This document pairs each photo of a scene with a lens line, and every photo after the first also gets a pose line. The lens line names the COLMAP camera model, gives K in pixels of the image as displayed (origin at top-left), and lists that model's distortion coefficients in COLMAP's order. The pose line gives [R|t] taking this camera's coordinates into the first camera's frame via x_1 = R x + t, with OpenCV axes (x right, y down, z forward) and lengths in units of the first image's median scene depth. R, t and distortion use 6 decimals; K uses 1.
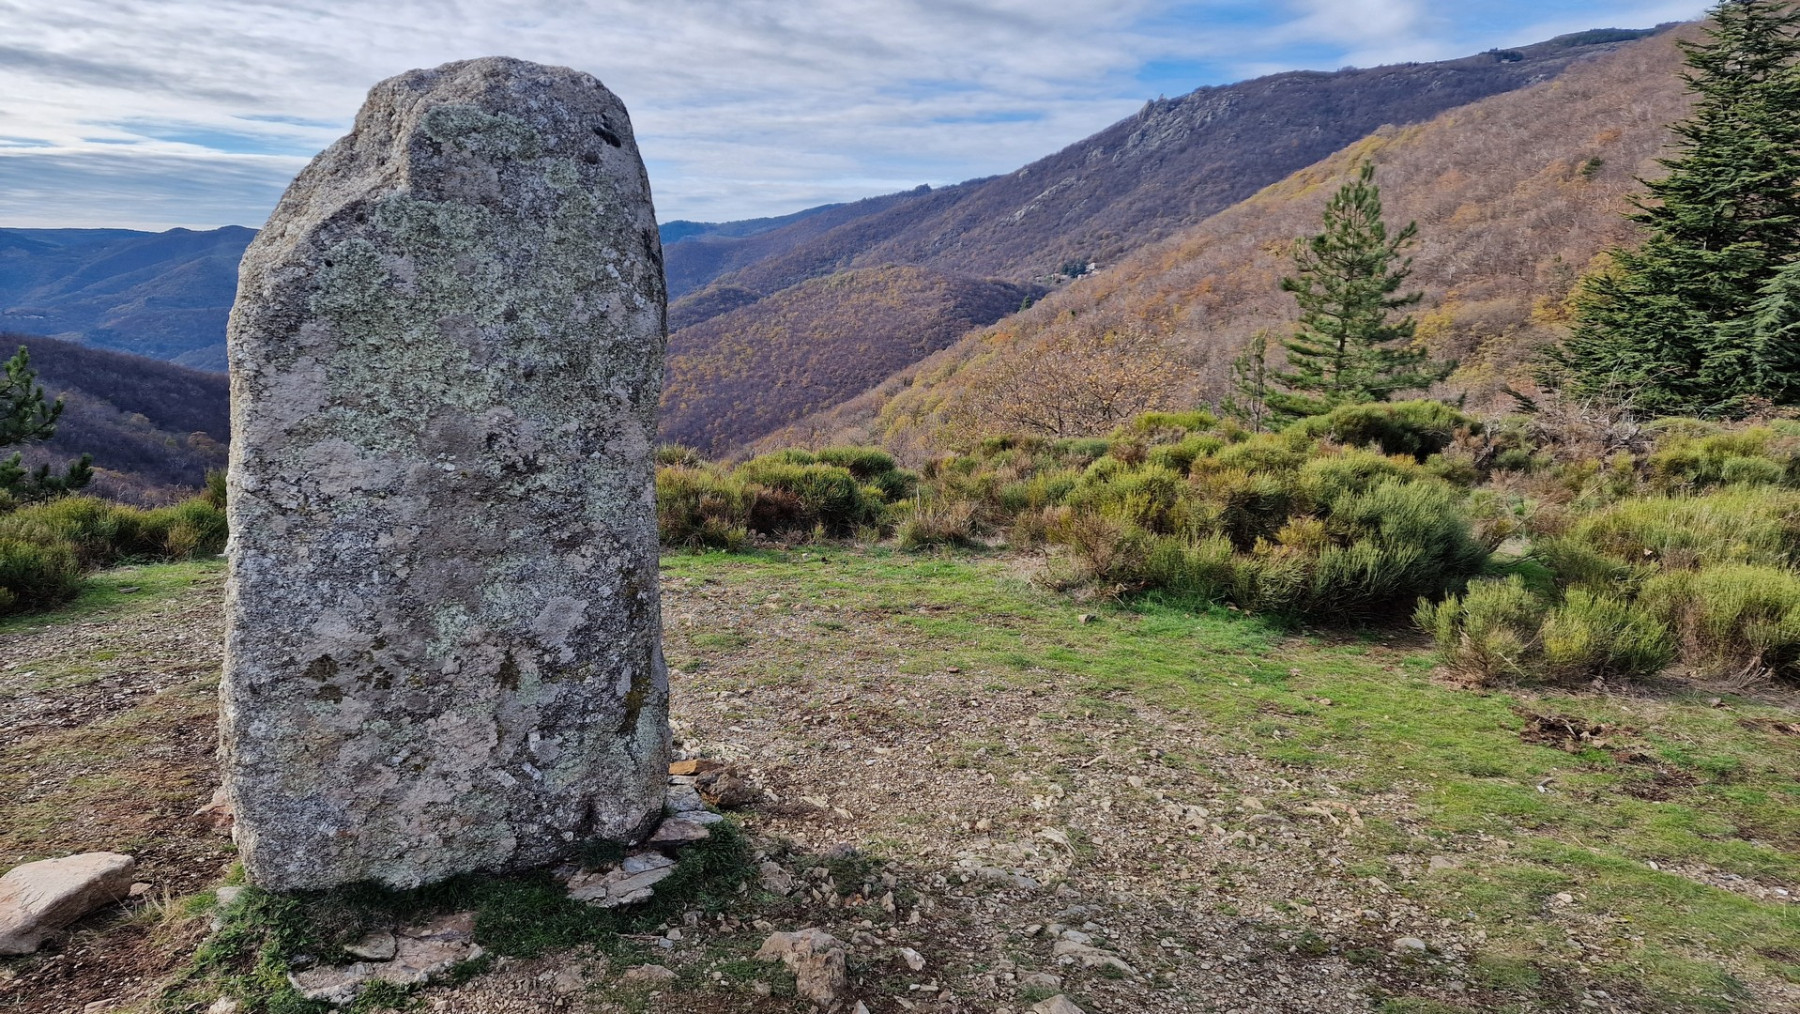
lens RADIAL K [[1225.1, 0, 858.2], [0, 1225.1, 477.7], [0, 0, 1]] dist [0.084332, -0.054503]
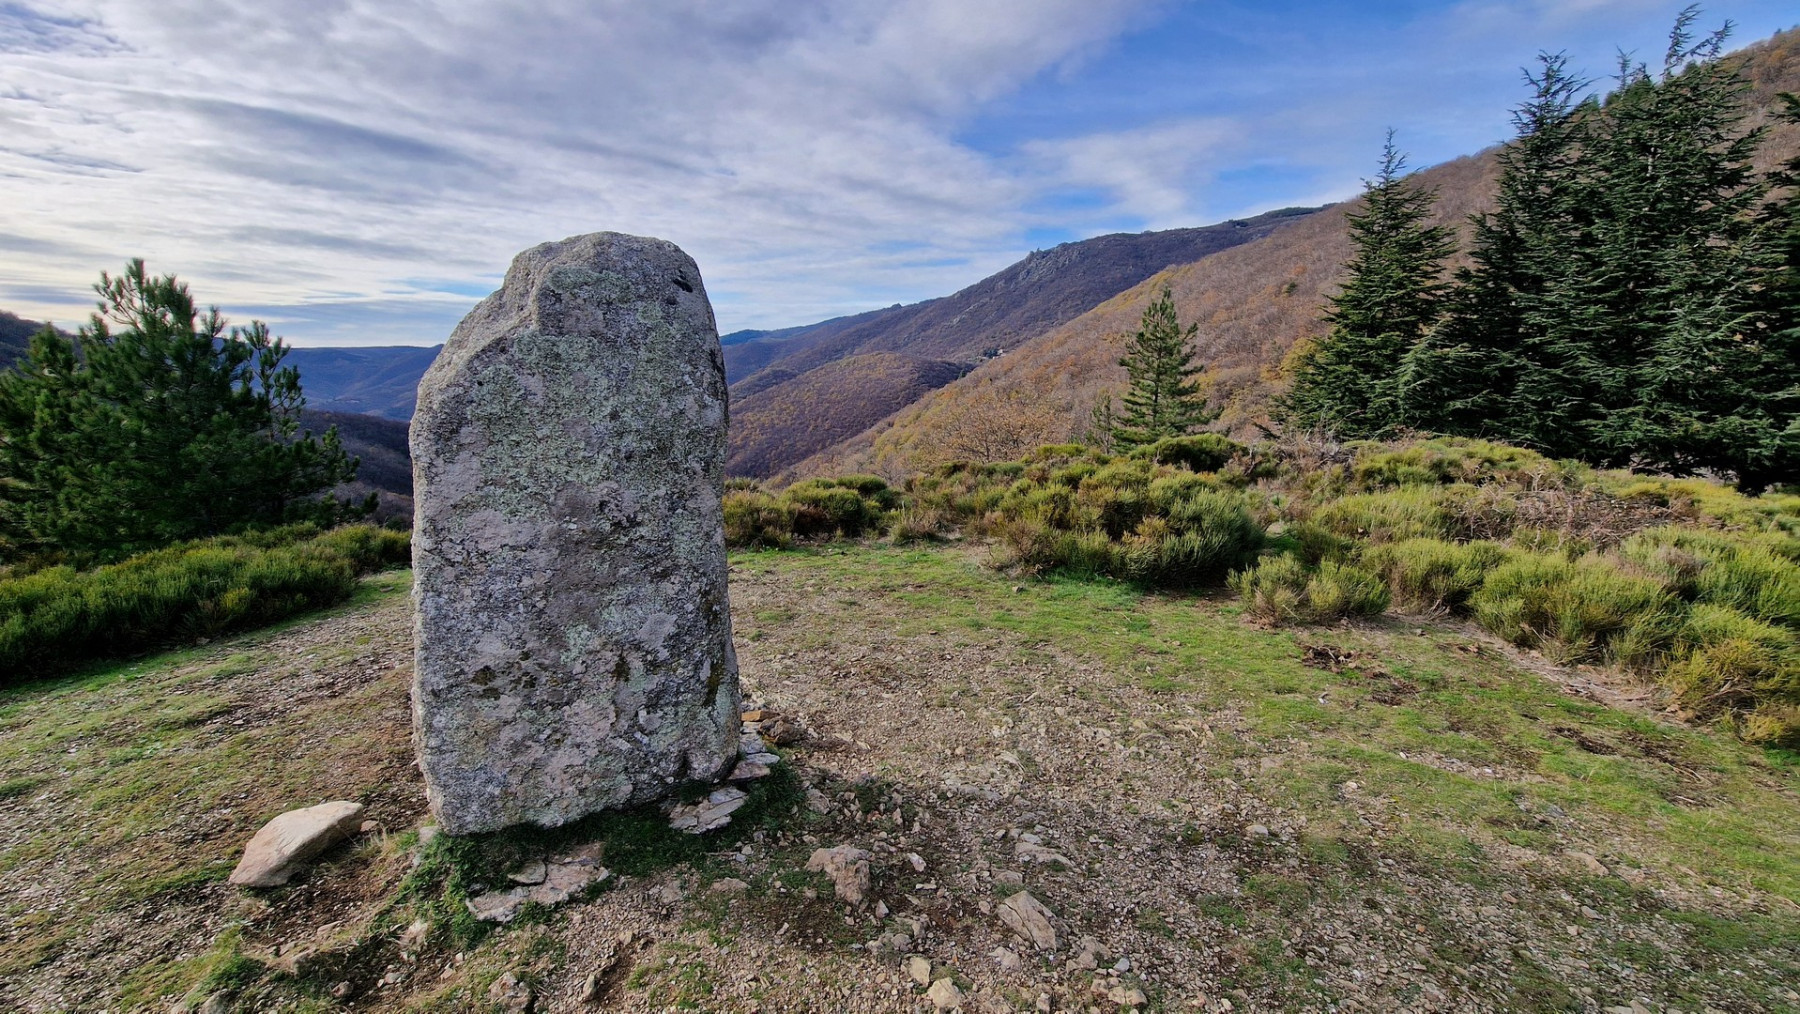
lens RADIAL K [[749.2, 0, 882.2], [0, 749.2, 472.3], [0, 0, 1]] dist [-0.000082, 0.001223]
pose [[0.999186, -0.029043, 0.027983, -0.006041], [0.029405, 0.999488, -0.012615, -0.043100], [-0.027602, 0.013428, 0.999529, 0.136501]]
